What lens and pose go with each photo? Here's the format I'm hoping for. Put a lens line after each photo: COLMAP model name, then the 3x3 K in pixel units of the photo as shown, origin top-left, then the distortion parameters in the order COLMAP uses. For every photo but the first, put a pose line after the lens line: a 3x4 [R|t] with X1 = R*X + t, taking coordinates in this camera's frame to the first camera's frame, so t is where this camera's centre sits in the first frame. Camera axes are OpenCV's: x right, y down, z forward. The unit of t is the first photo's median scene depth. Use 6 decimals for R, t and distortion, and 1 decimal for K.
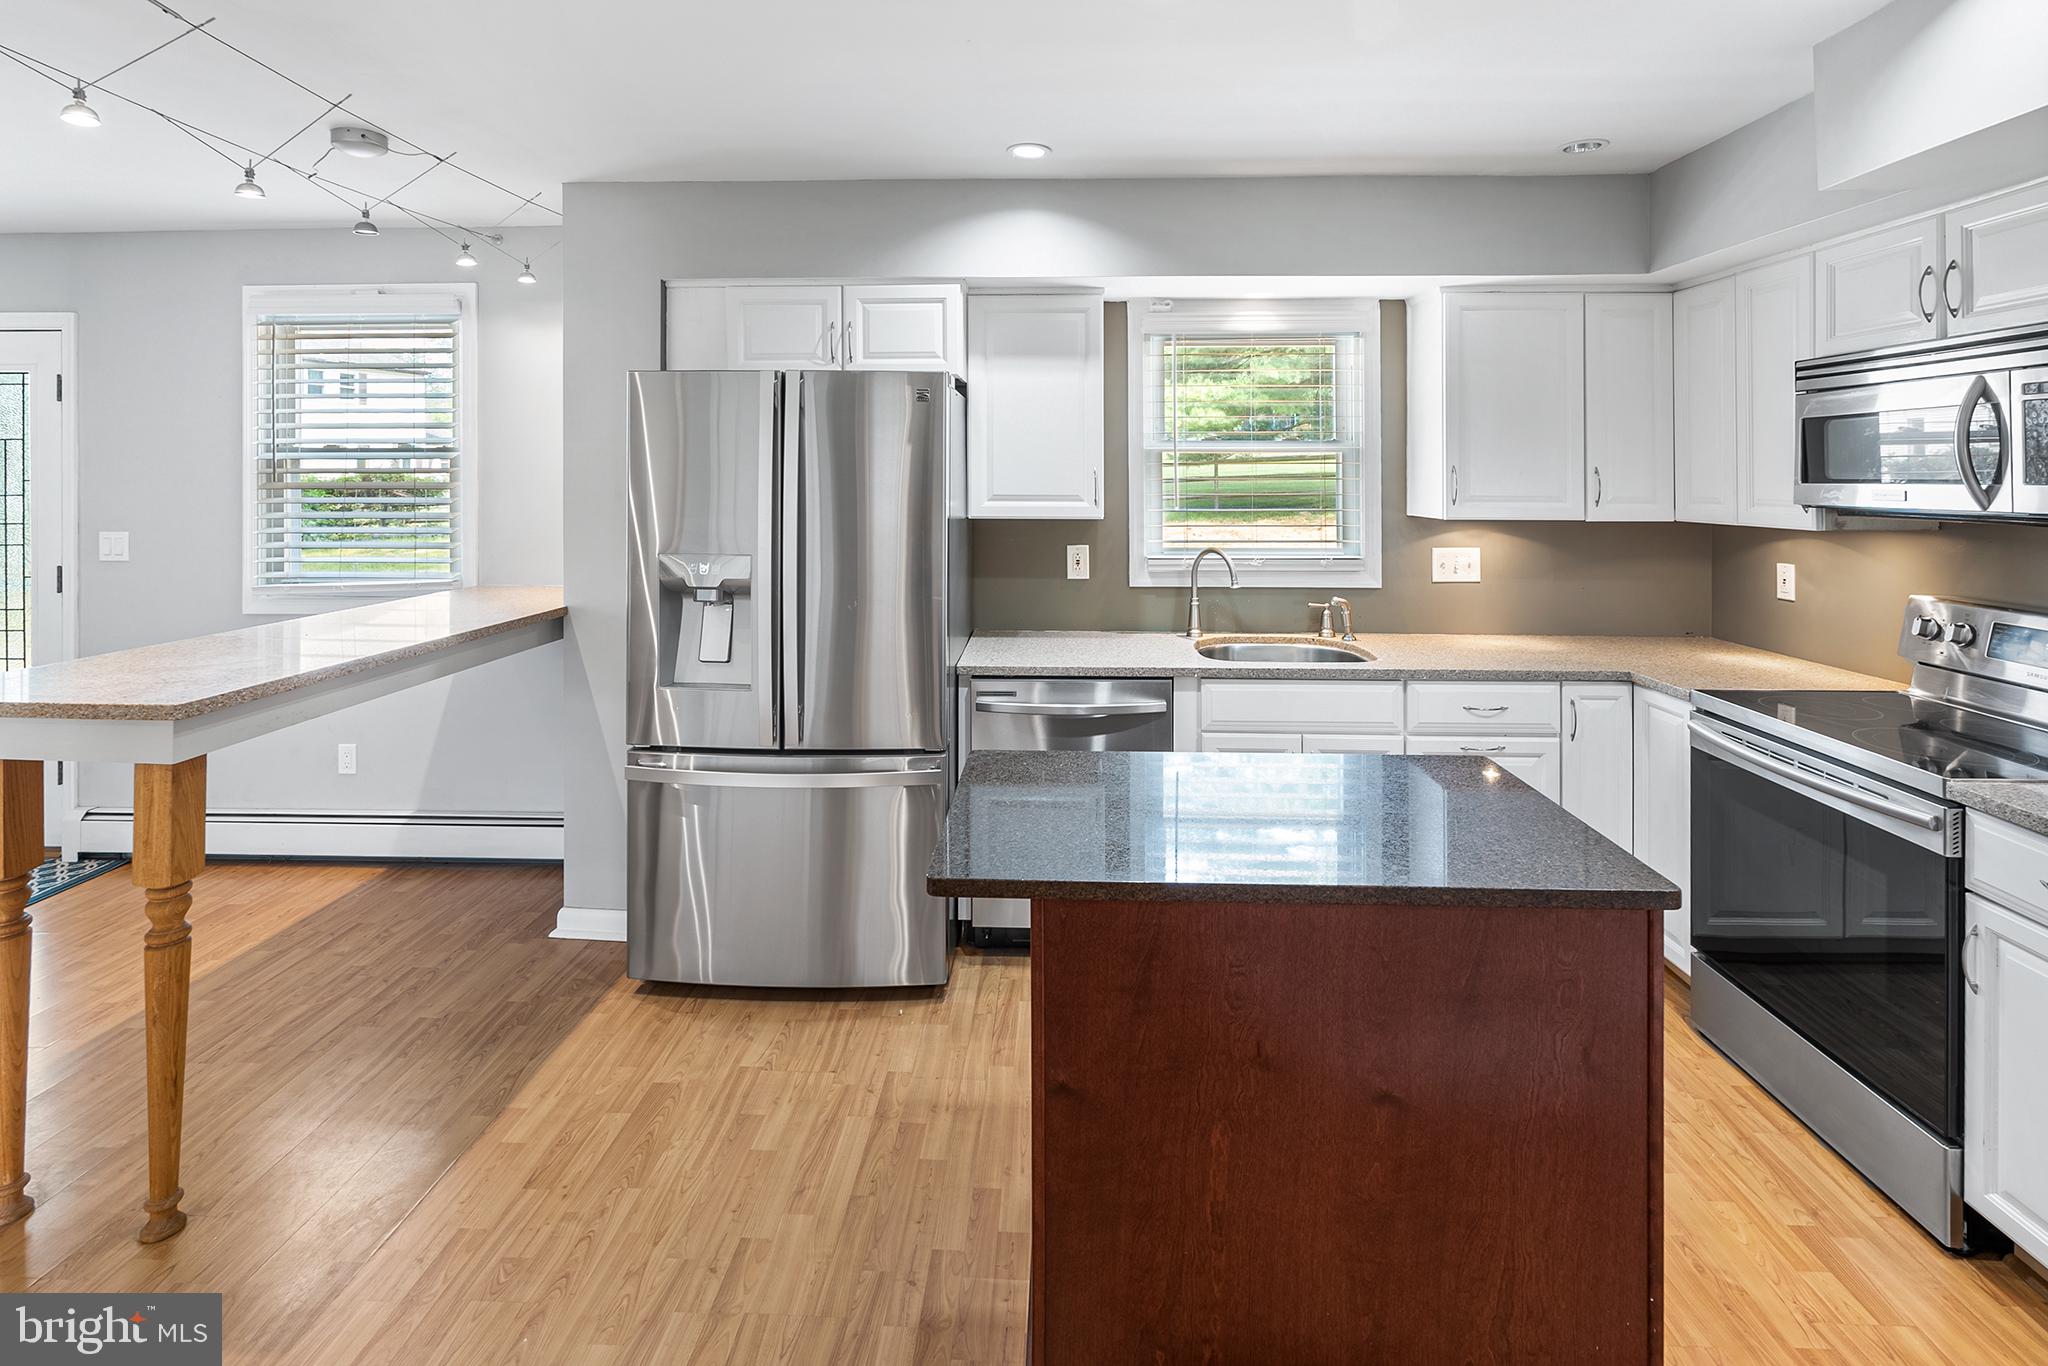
lens RADIAL K [[966.5, 0, 1018.4], [0, 966.5, 463.7], [0, 0, 1]] dist [-0.004998, 0.001253]
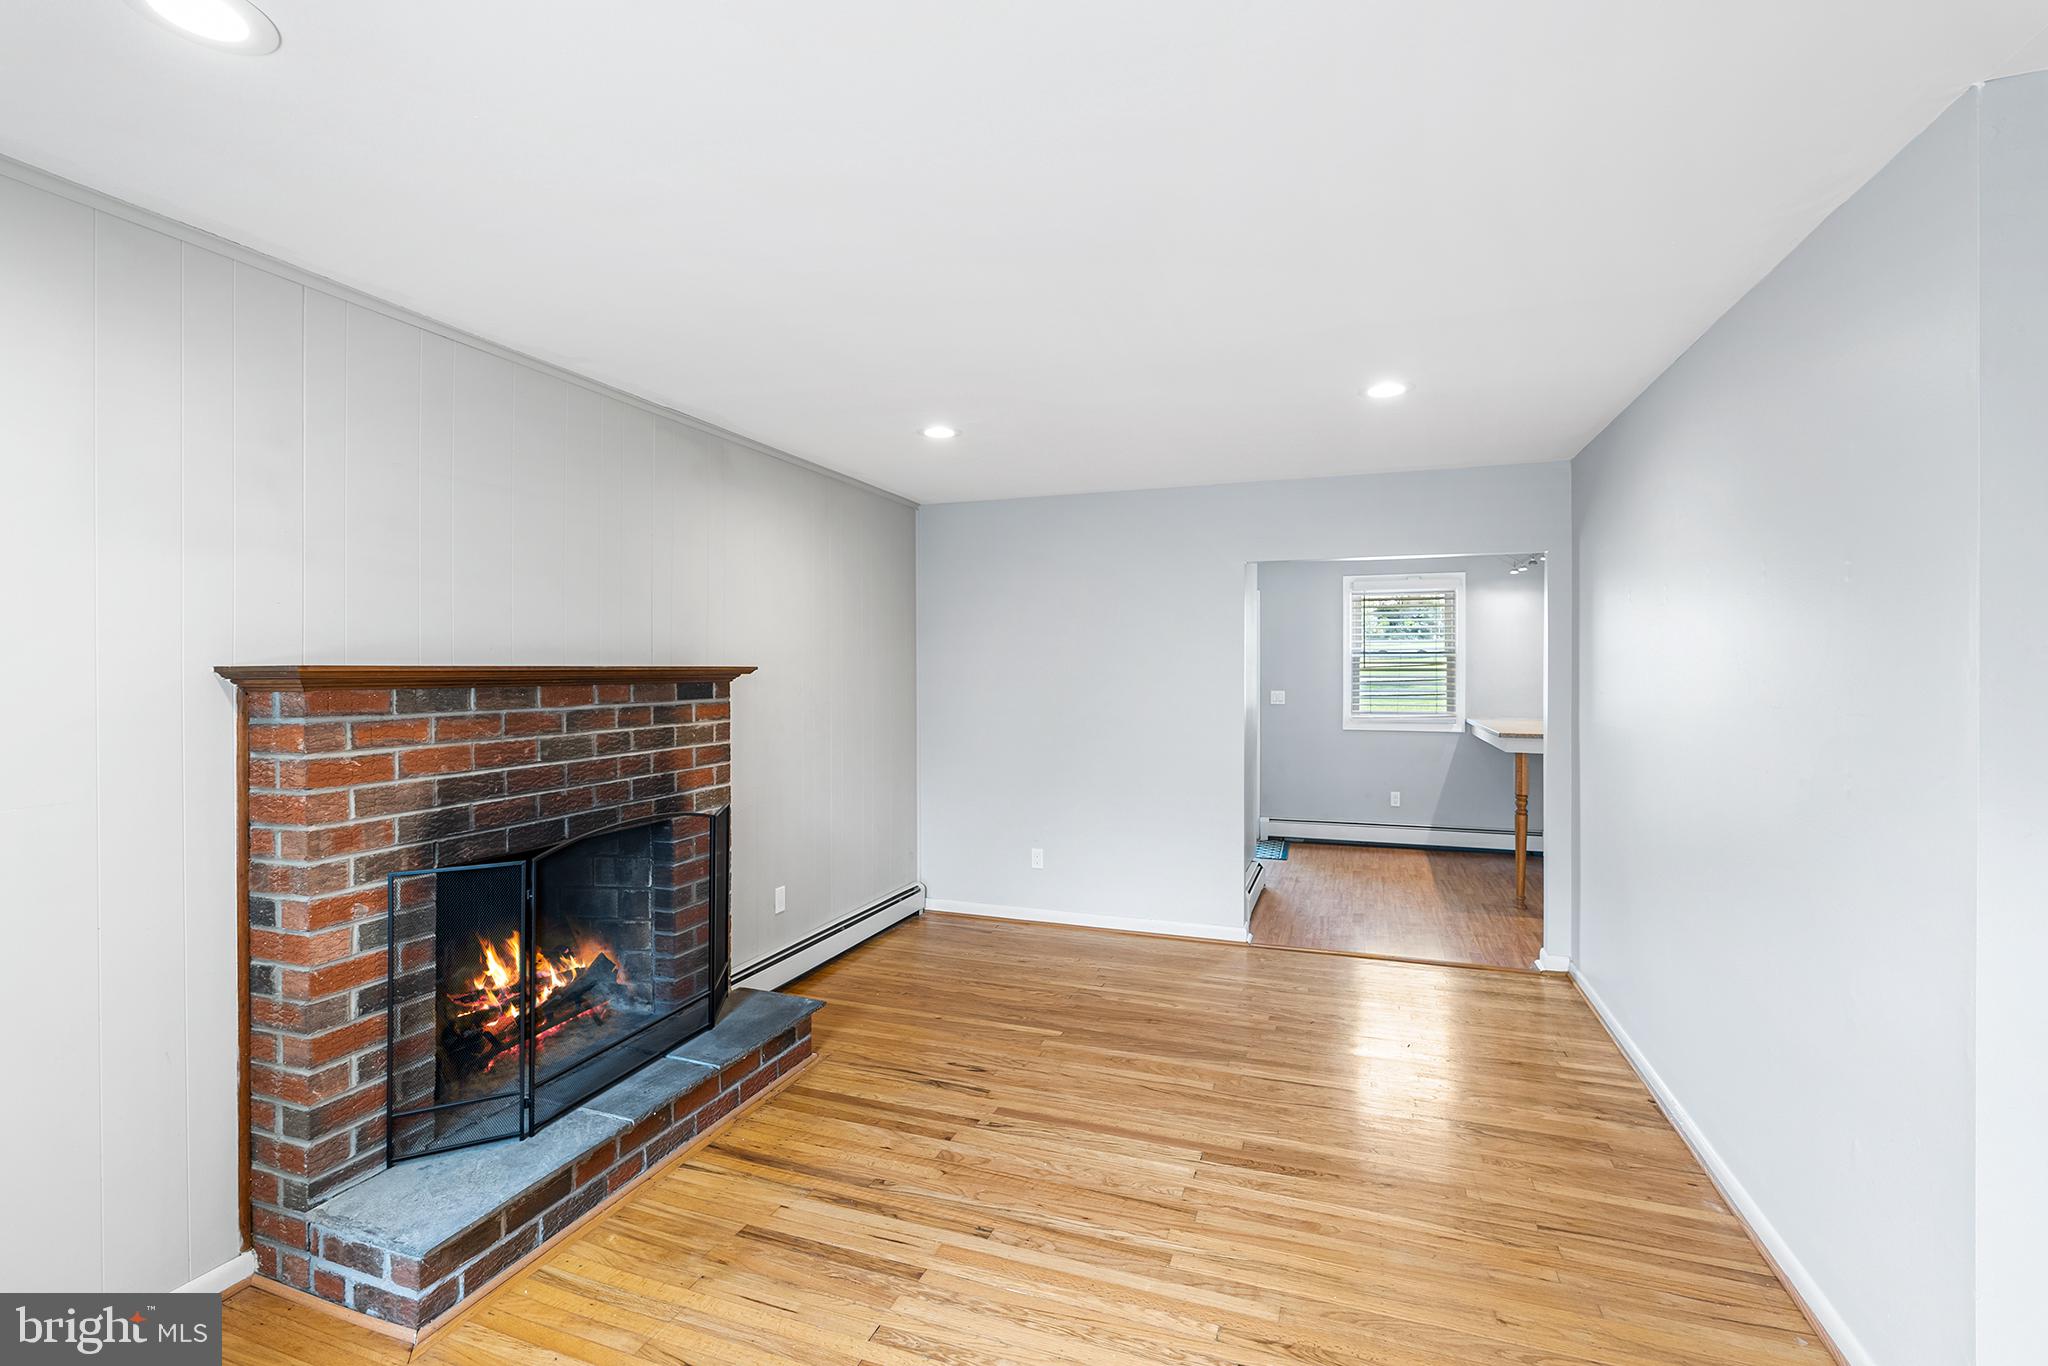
lens RADIAL K [[920.7, 0, 1039.7], [0, 920.7, 662.8], [0, 0, 1]] dist [-0.007282, 0.000695]
pose [[0.959160, -0.003624, -0.282841, -1.026315], [0.004209, 0.999990, 0.001458, 0.003821], [0.282832, -0.002589, 0.959166, -1.342319]]
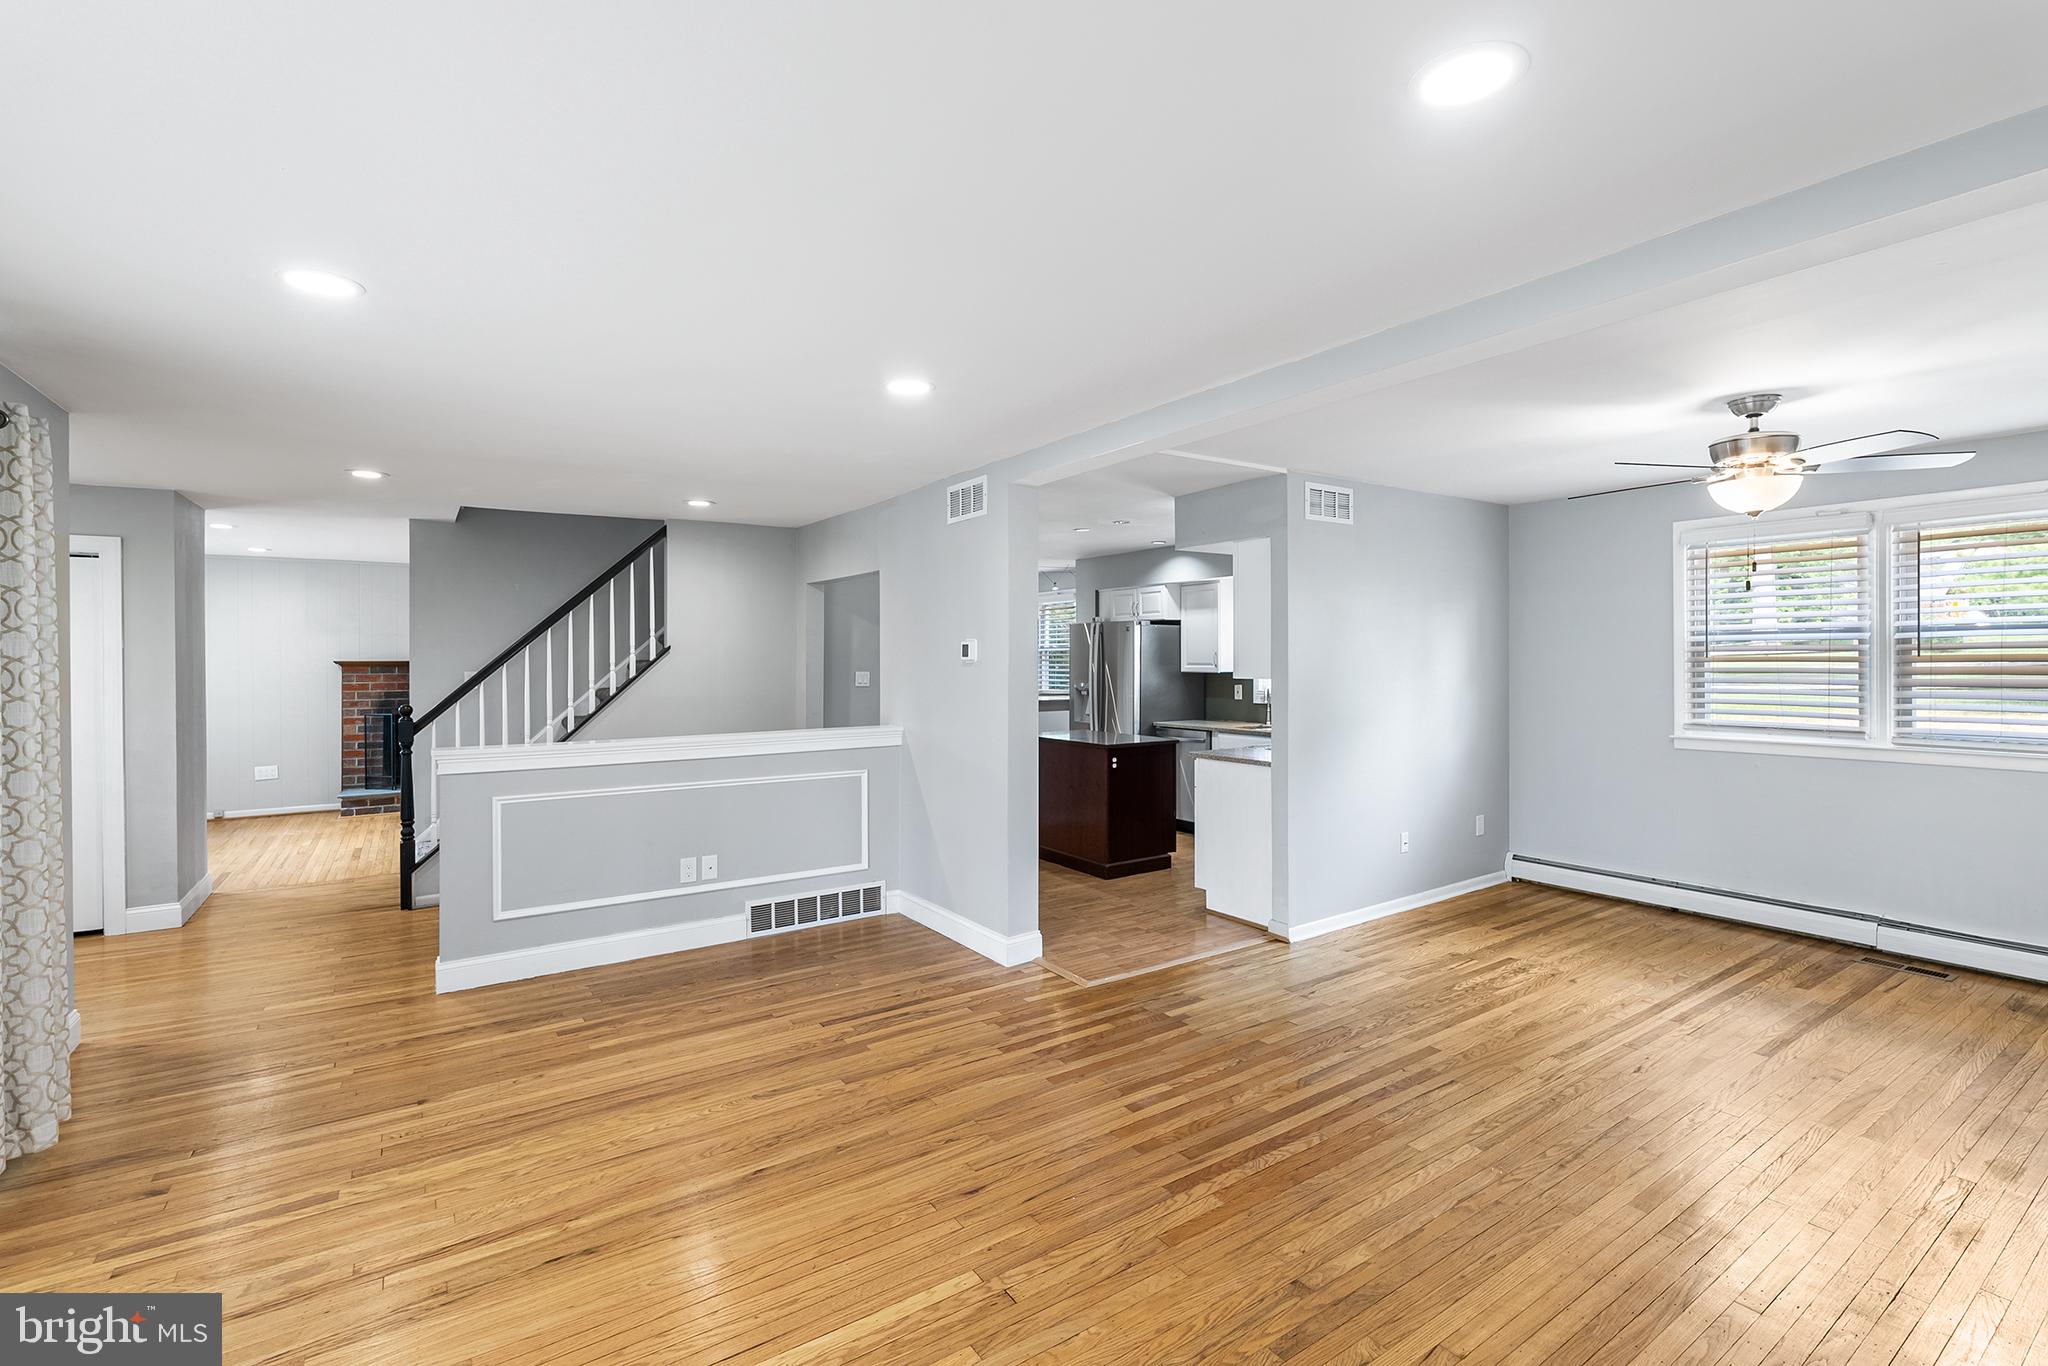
lens RADIAL K [[920.7, 0, 1038.1], [0, 920.7, 668.1], [0, 0, 1]] dist [-0.007282, 0.000695]
pose [[0.600669, 0.005218, -0.799481, 1.769781], [0.009426, 0.999863, 0.013607, 0.008797], [0.799443, -0.015709, 0.600537, -0.830762]]
